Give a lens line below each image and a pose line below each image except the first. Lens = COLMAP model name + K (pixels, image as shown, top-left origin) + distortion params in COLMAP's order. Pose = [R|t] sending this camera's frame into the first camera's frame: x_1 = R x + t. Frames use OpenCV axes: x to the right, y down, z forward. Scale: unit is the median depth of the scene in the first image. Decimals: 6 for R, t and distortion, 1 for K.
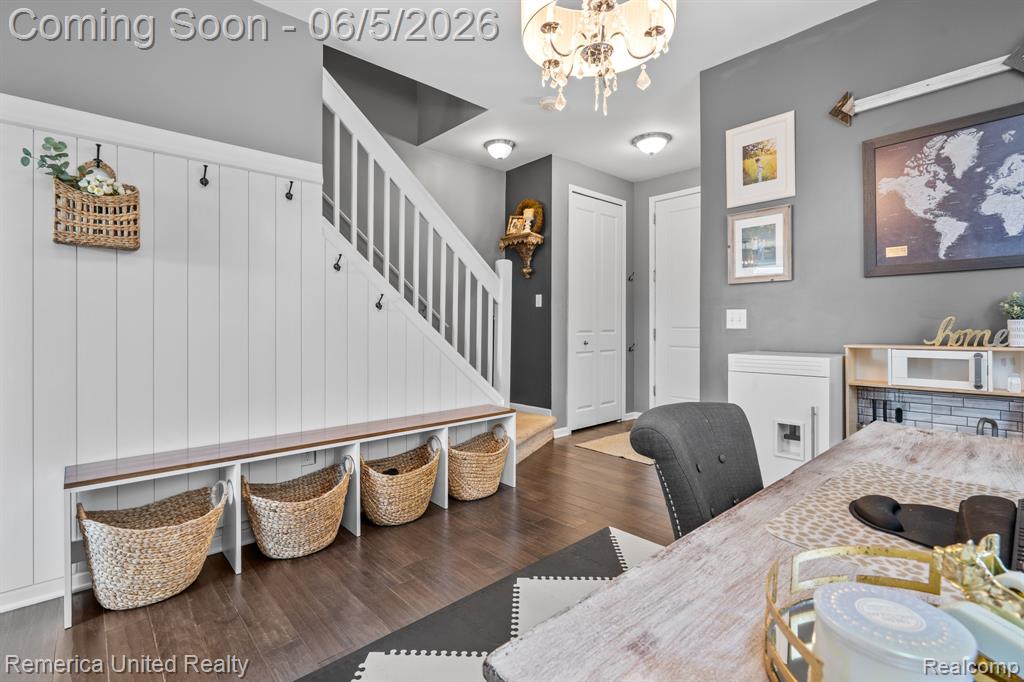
lens RADIAL K [[467.4, 0, 510.8], [0, 467.4, 327.0], [0, 0, 1]] dist [-0.001211, 0.000507]
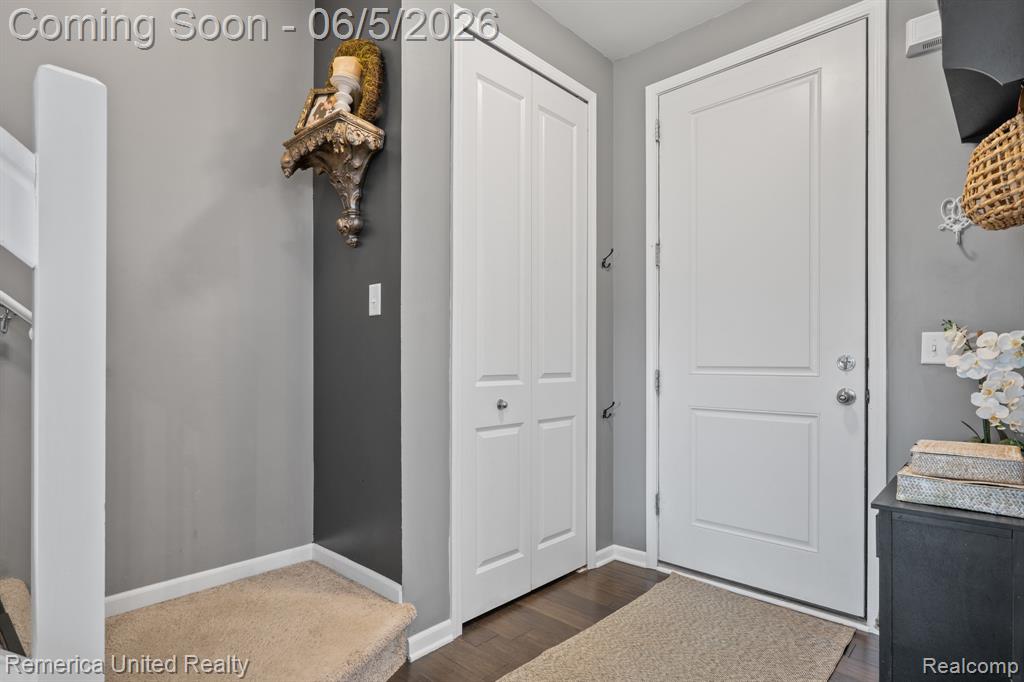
lens RADIAL K [[521.0, 0, 496.3], [0, 521.0, 340.9], [0, 0, 1]] dist [-0.004575, 0.000390]
pose [[0.998431, 0.007769, 0.055446, 0.131704], [-0.005818, 0.999361, -0.035263, -0.006991], [-0.055685, 0.034885, 0.997839, 0.543878]]
